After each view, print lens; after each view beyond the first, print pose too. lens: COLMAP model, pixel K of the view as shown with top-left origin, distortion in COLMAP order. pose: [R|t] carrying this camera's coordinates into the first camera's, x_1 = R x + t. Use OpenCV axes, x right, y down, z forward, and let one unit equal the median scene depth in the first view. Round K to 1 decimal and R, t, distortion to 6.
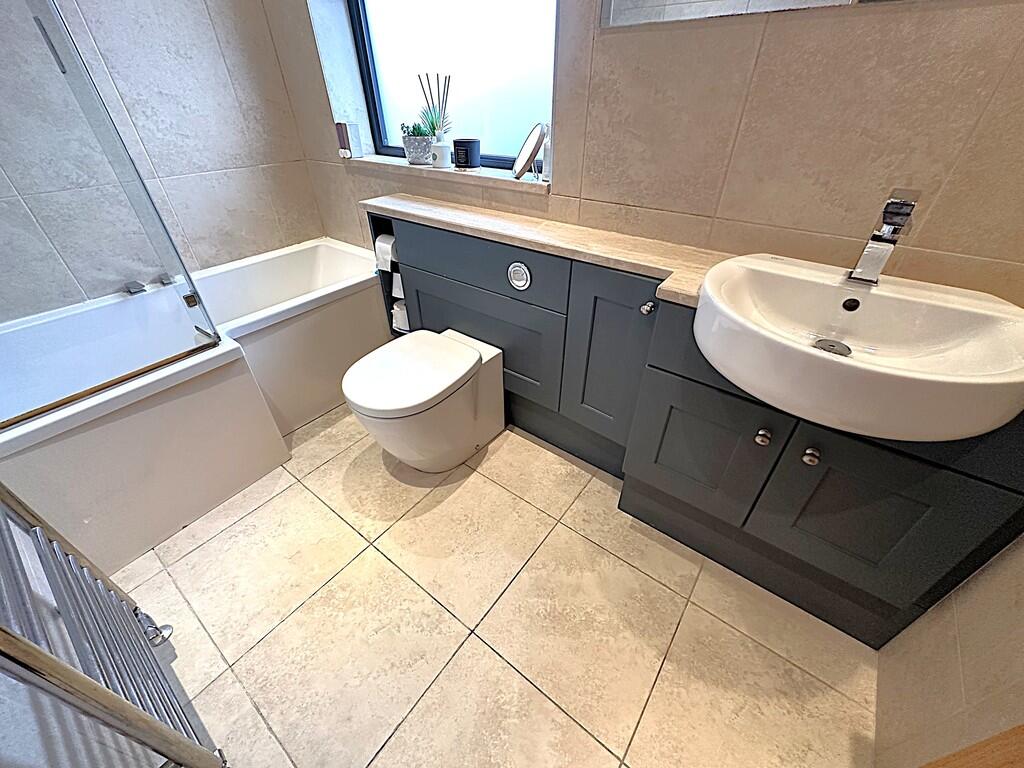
lens RADIAL K [[410.2, 0, 512.0], [0, 410.2, 384.0], [0, 0, 1]] dist [-0.001111, -0.000097]
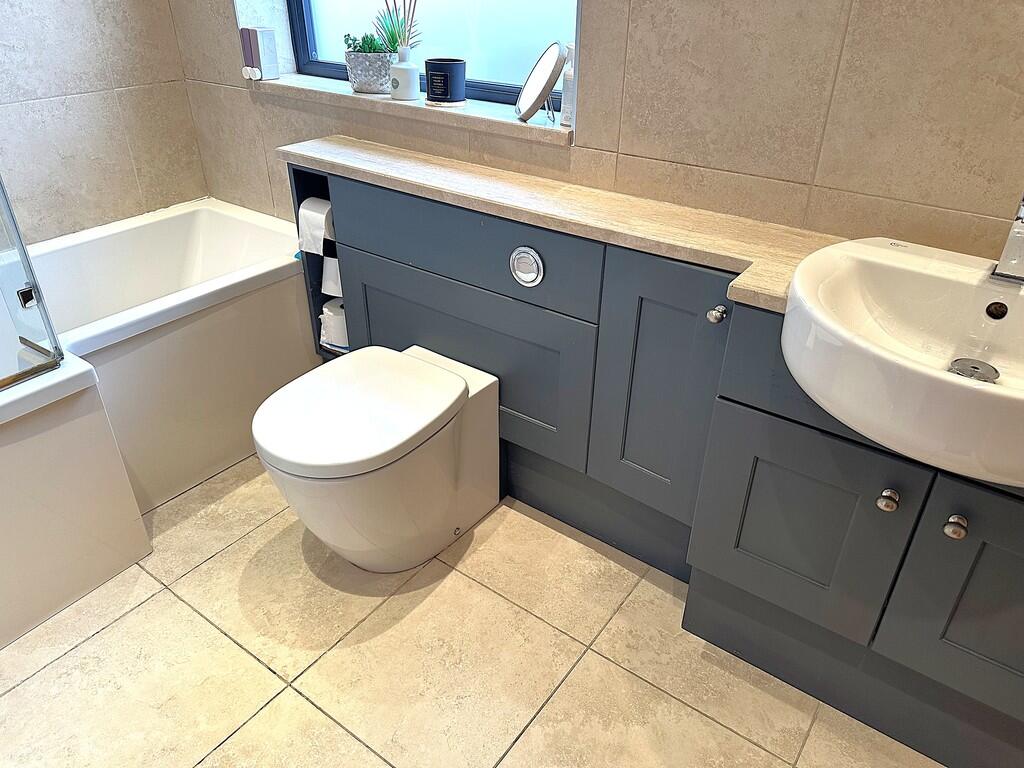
lens RADIAL K [[718.9, 0, 510.3], [0, 718.9, 385.8], [0, 0, 1]] dist [0.096978, -0.136681]
pose [[0.999833, 0.003670, 0.017875, -0.027689], [-0.002192, 0.996632, -0.081978, 0.025881], [-0.018116, 0.081925, 0.996474, -0.144189]]
